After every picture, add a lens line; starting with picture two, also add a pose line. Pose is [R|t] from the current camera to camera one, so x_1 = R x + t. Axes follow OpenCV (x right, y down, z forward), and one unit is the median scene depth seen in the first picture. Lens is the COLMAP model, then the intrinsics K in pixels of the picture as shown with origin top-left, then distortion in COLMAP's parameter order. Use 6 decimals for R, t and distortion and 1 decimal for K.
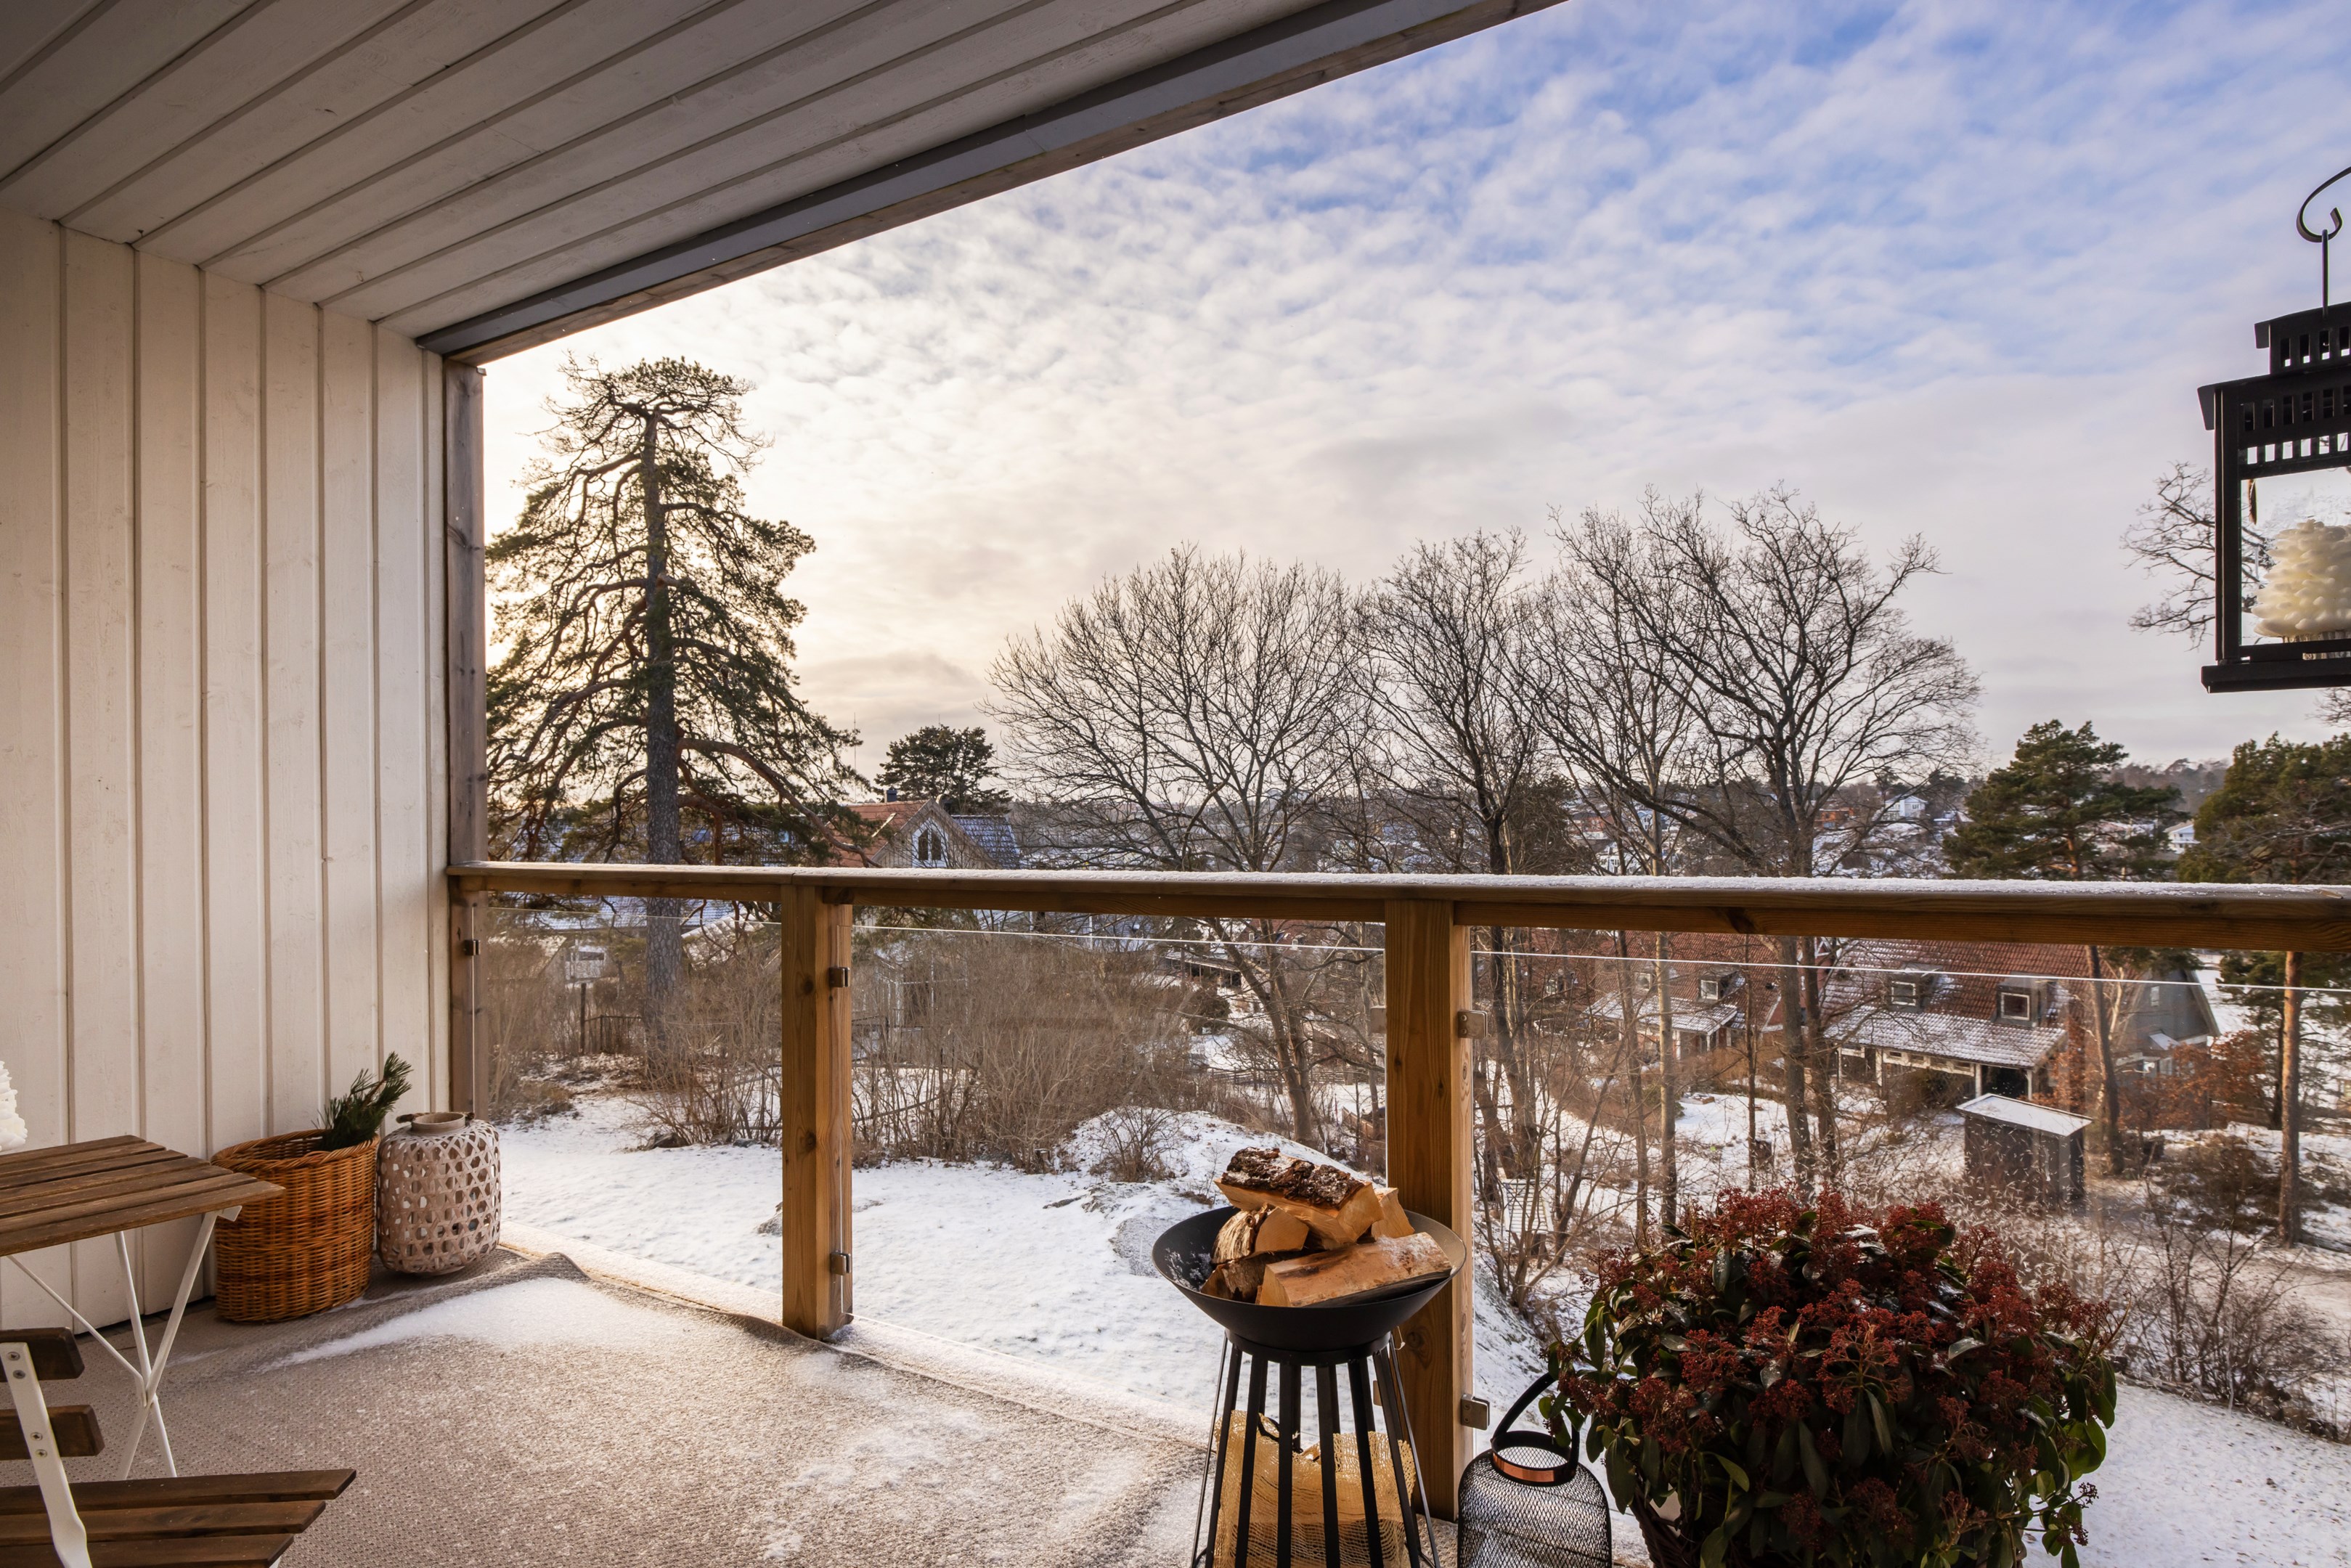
lens RADIAL K [[1246.9, 0, 1174.1], [0, 1246.9, 803.4], [0, 0, 1]] dist [-0.001141, -0.000531]
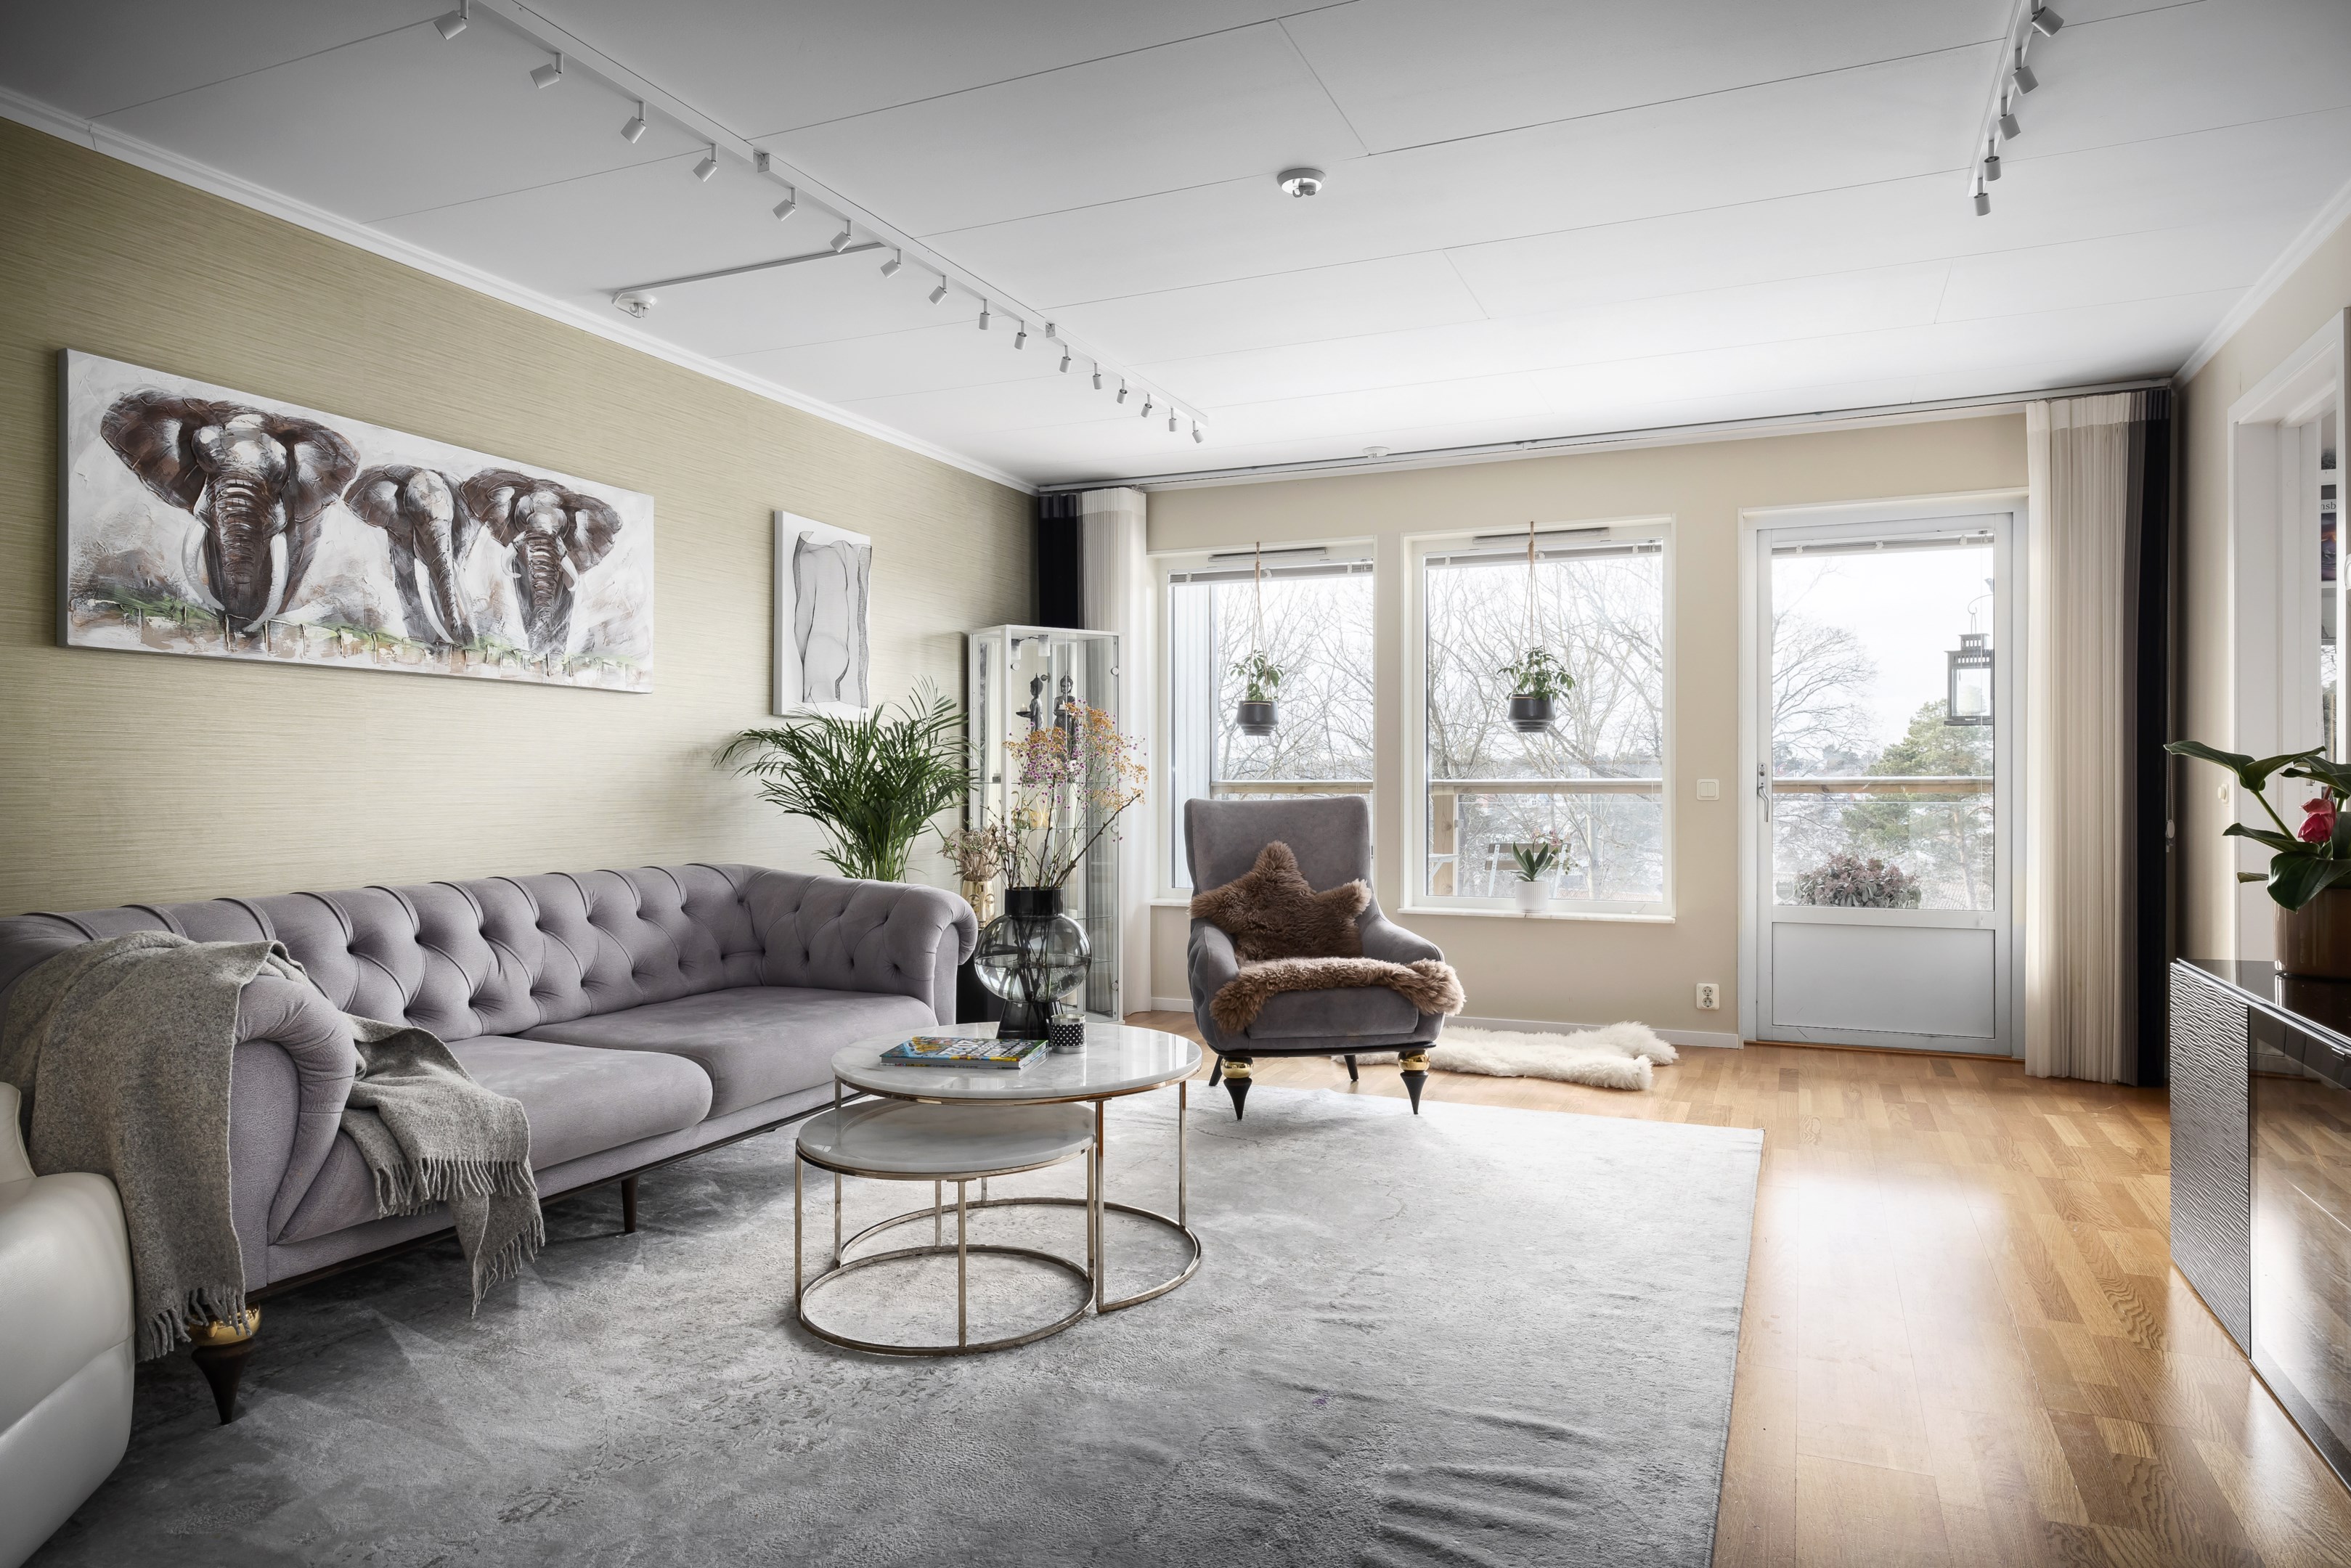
lens RADIAL K [[1426.6, 0, 1181.8], [0, 1426.6, 785.1], [0, 0, 1]] dist [0.003074, -0.001235]
pose [[0.992444, 0.006511, 0.122529, -0.111724], [-0.007325, 0.999954, 0.006190, 0.004437], [-0.122483, -0.007040, 0.992446, -0.167442]]
